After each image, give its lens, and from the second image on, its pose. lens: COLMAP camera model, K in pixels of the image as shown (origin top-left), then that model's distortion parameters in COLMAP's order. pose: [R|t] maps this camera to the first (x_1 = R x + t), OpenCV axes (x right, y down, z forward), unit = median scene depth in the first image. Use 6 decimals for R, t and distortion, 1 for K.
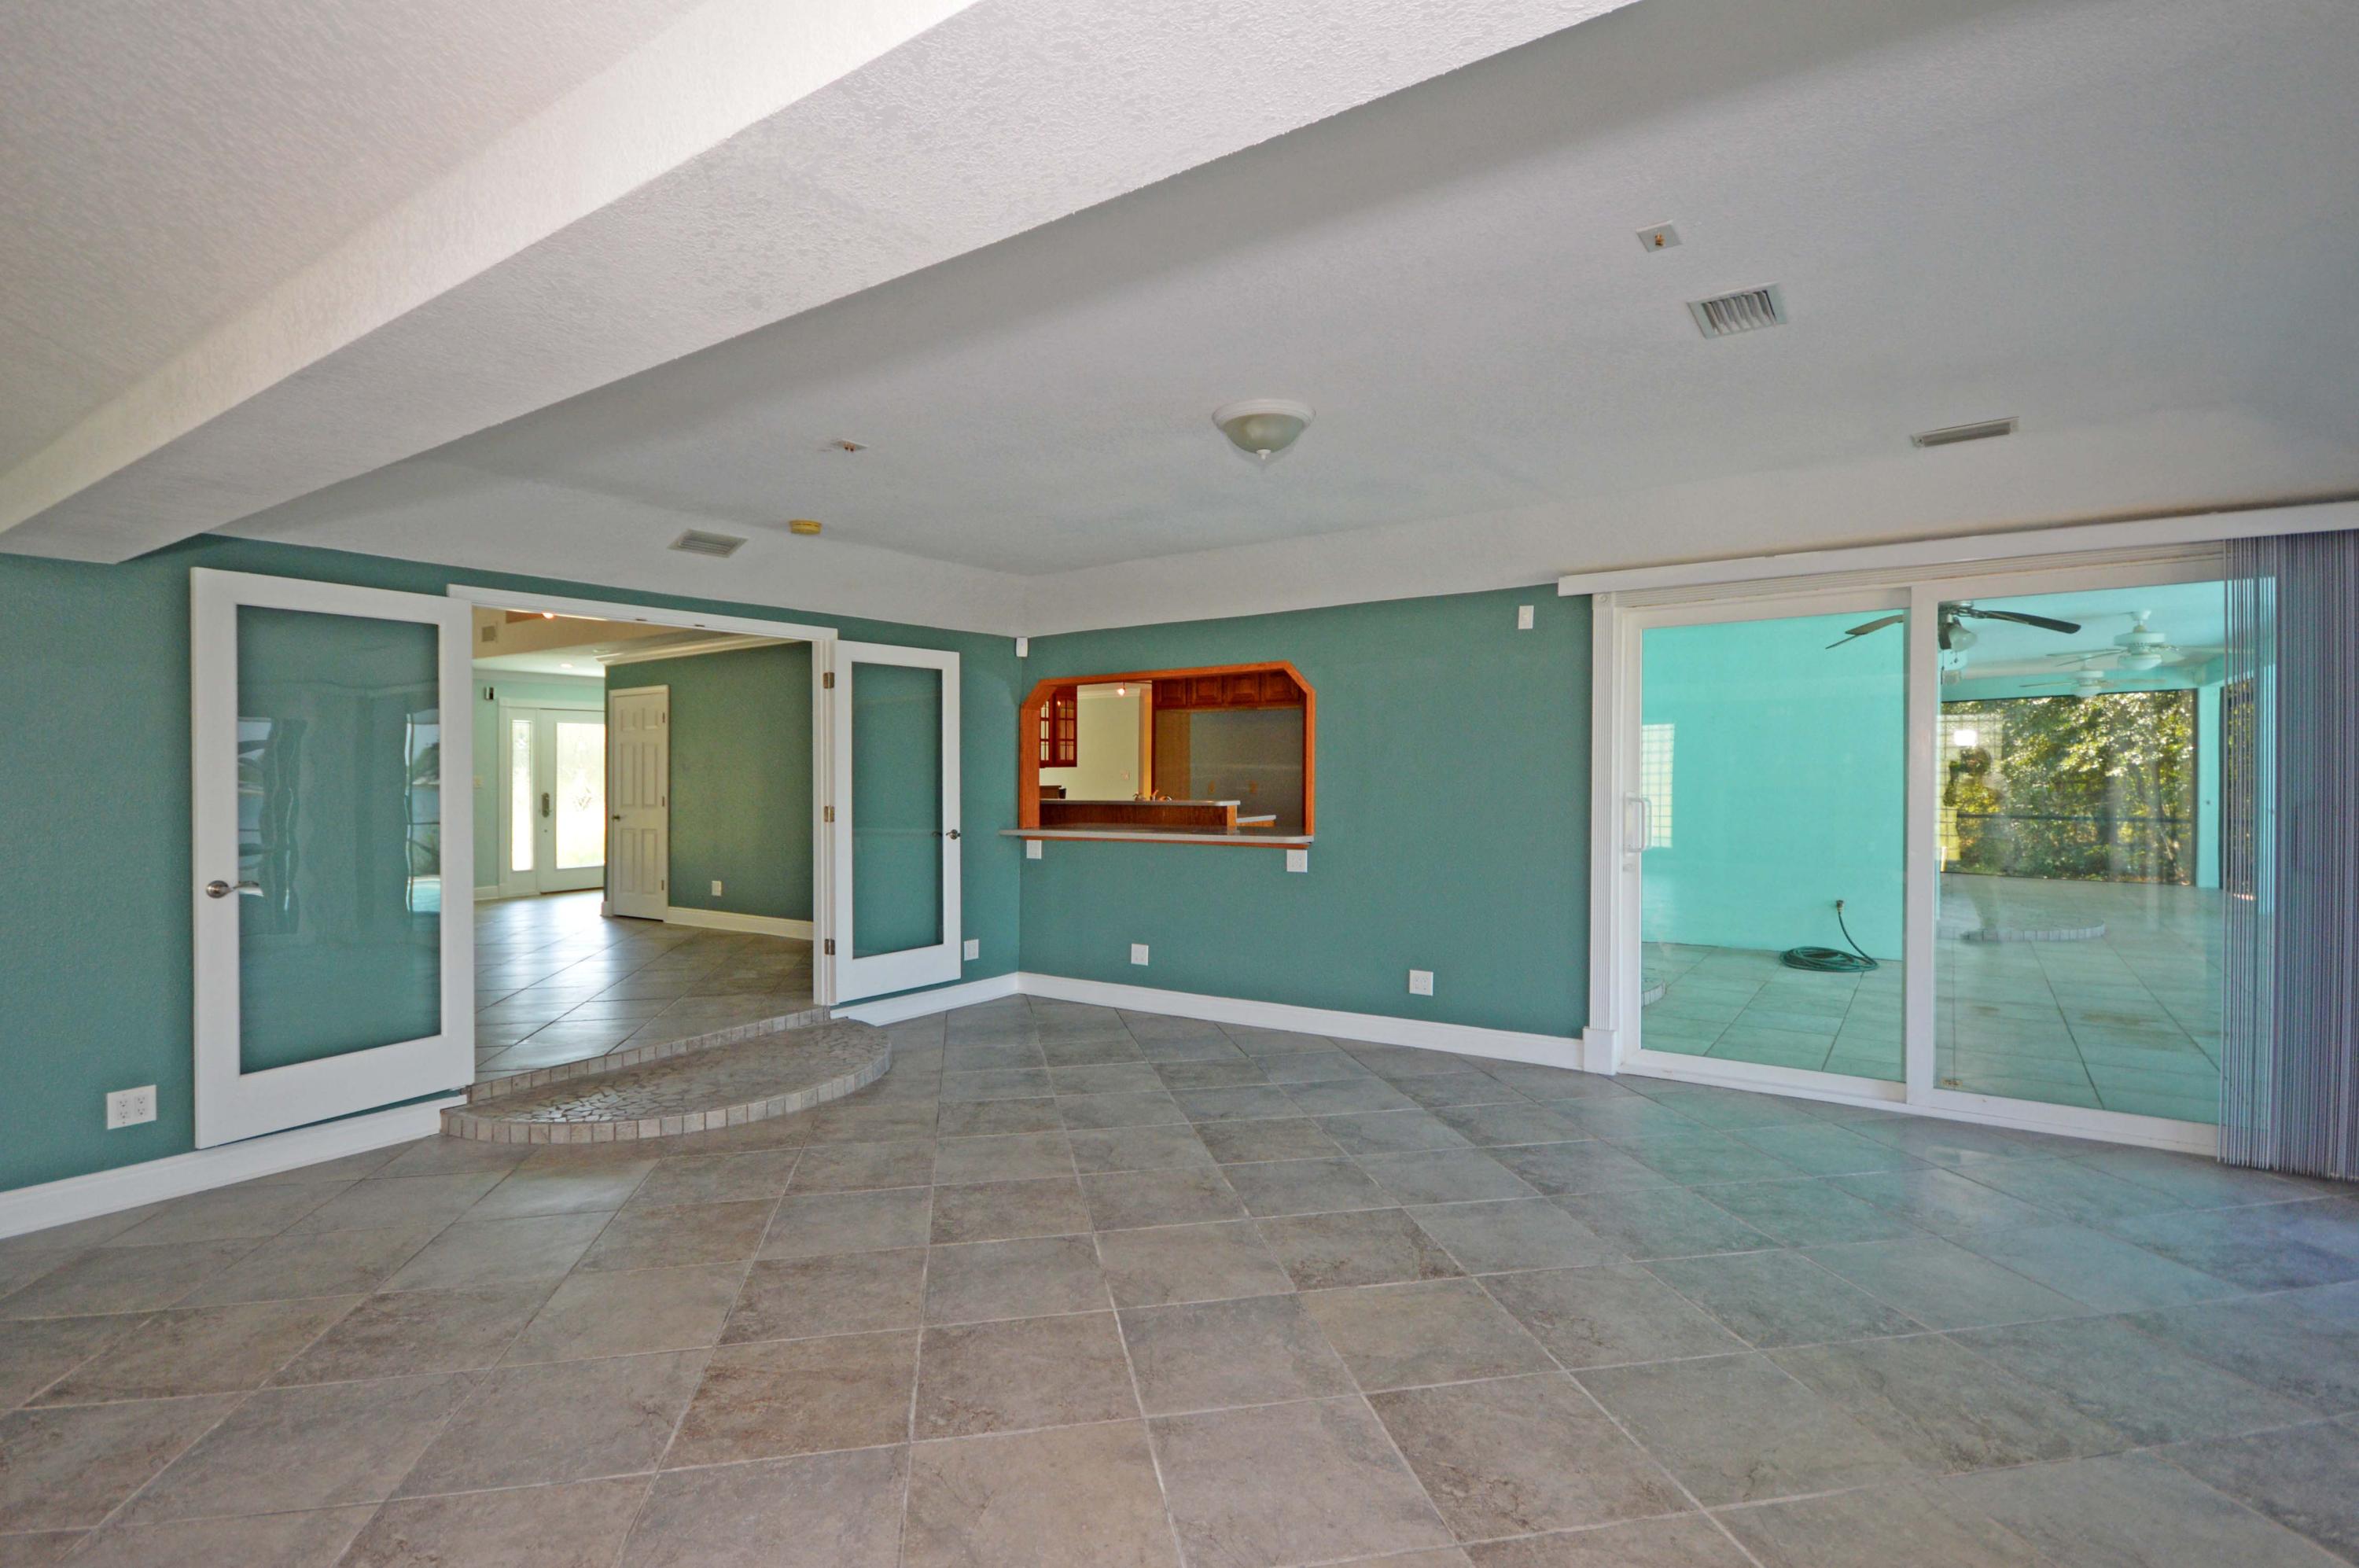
lens RADIAL K [[1107.1, 0, 1179.5], [0, 1107.1, 784.0], [0, 0, 1]] dist [0.000620, -0.000063]
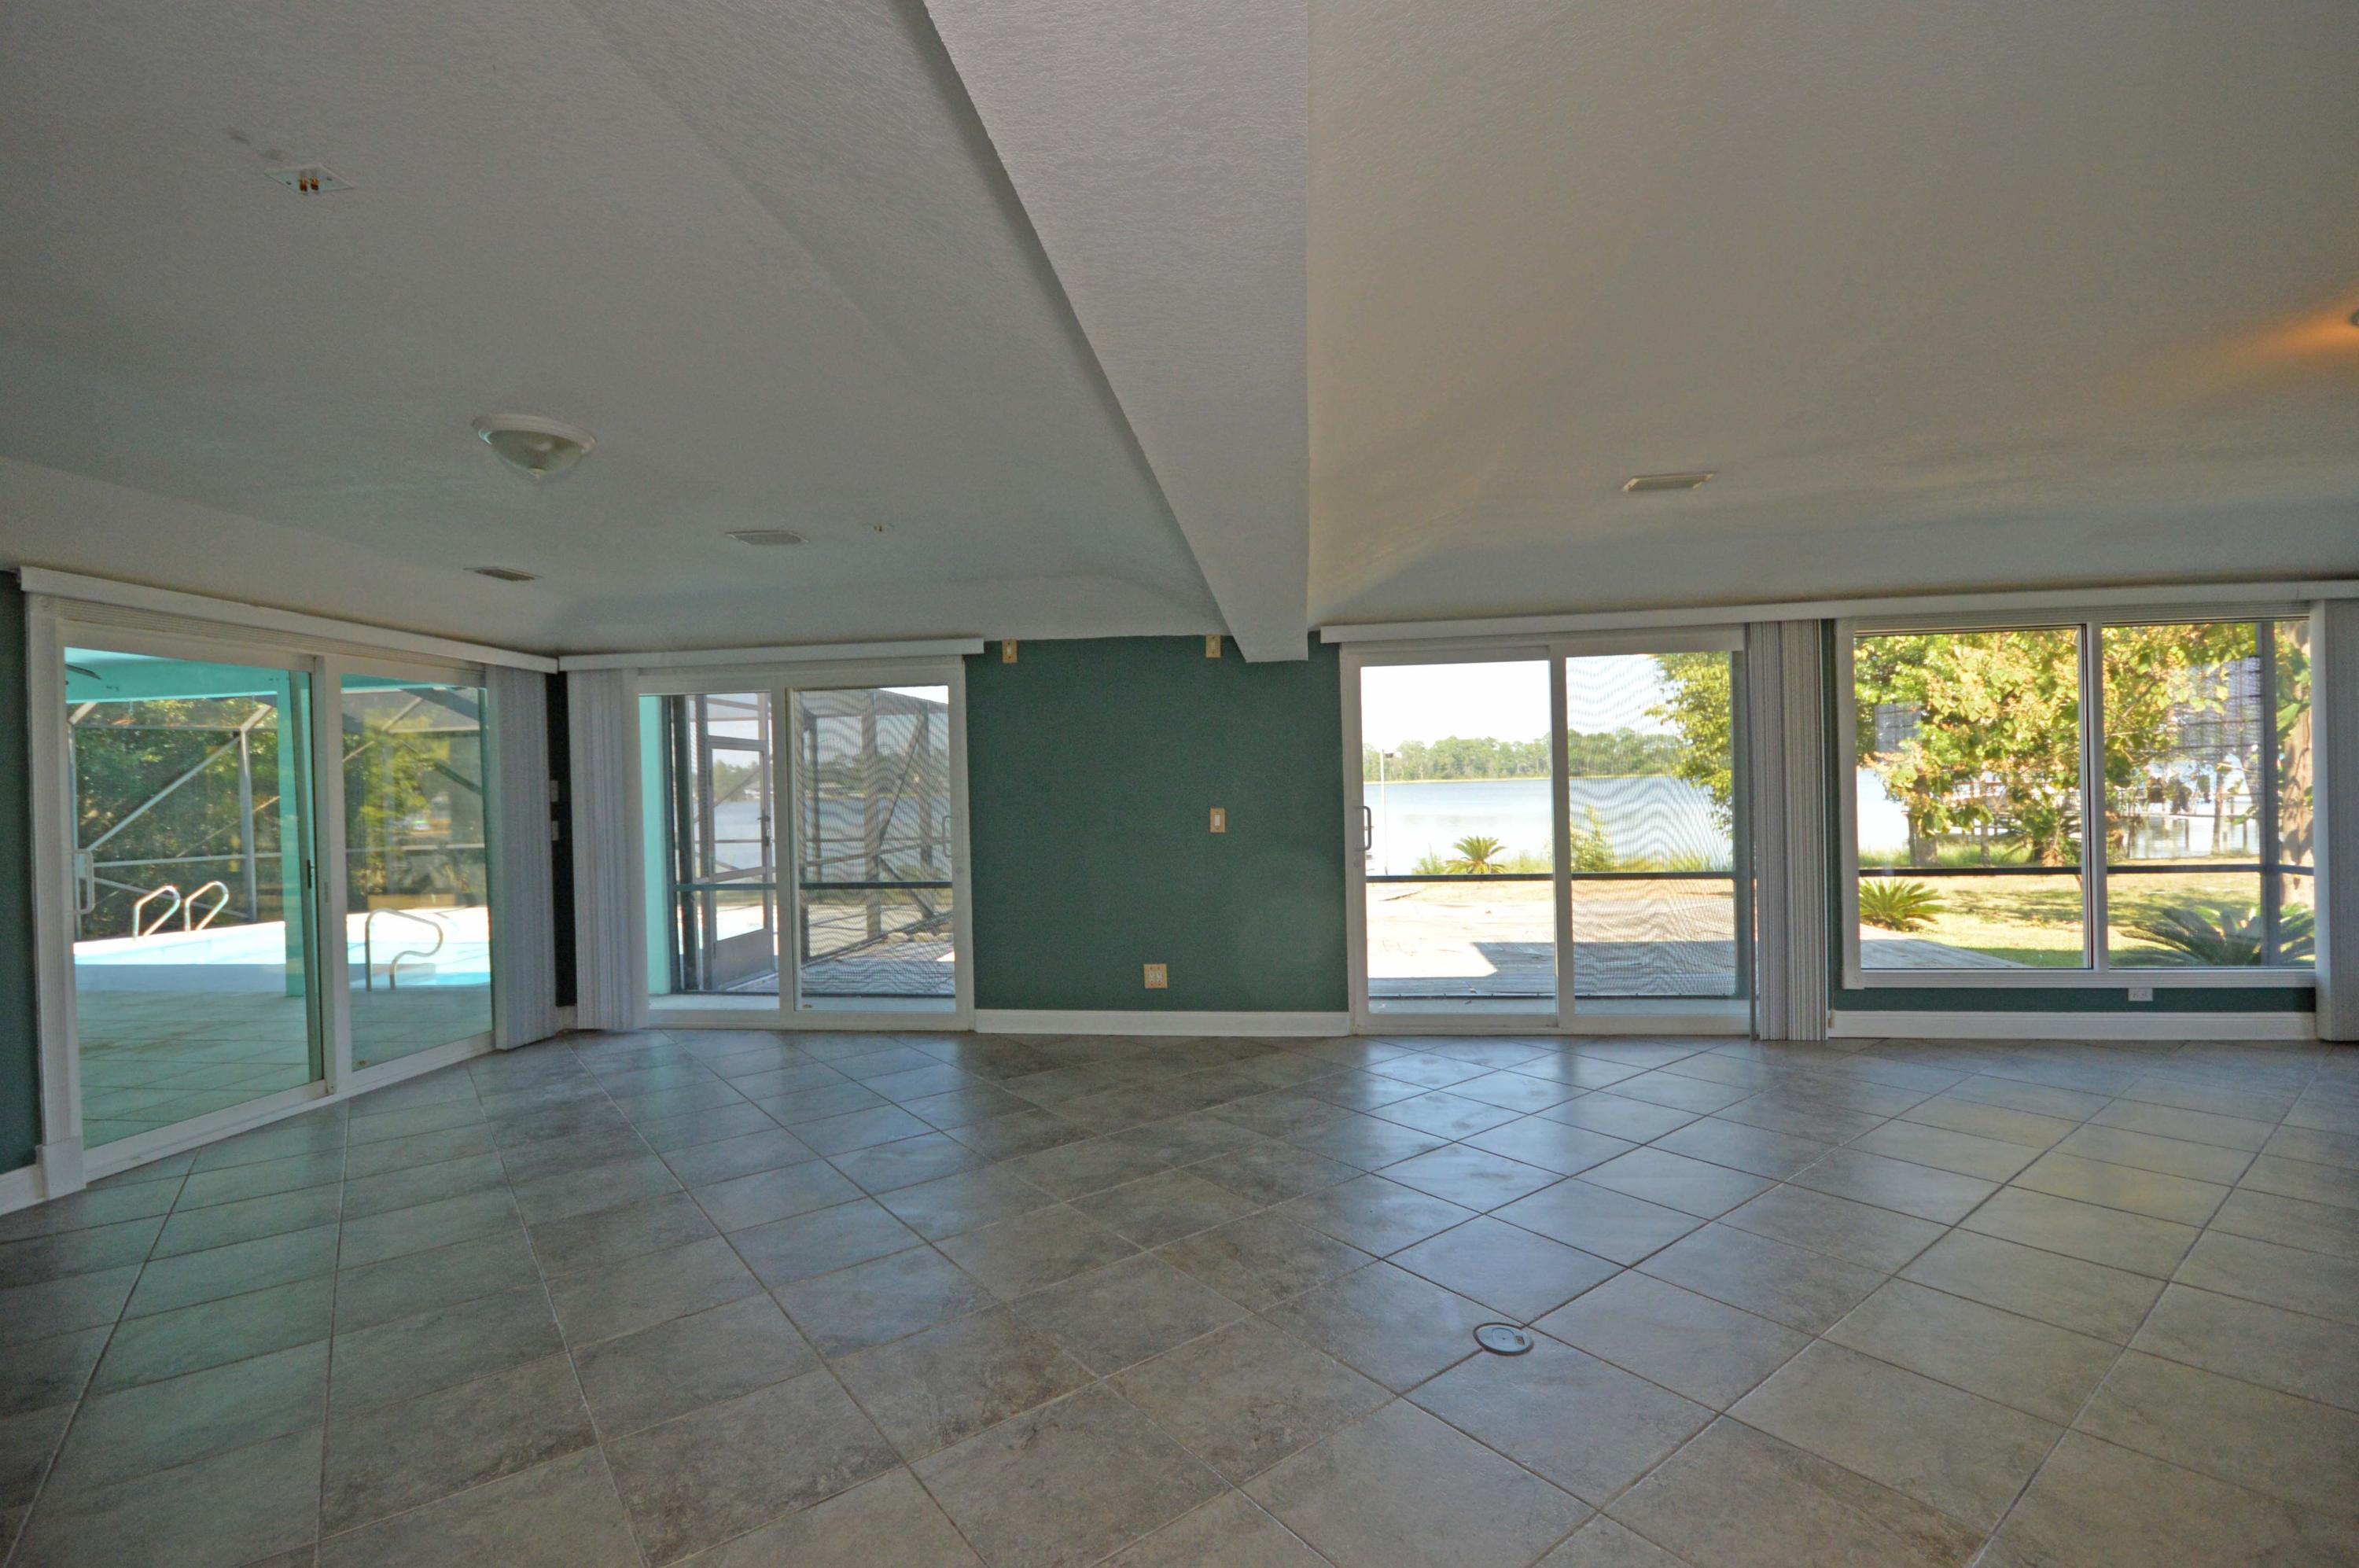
lens RADIAL K [[1071.8, 0, 1177.0], [0, 1071.8, 809.7], [0, 0, 1]] dist [-0.000213, -0.000114]
pose [[-0.467267, 0.004764, 0.884103, -0.843070], [0.033252, 0.999373, 0.012189, 0.001475], [-0.883491, 0.035094, -0.467133, 0.798553]]
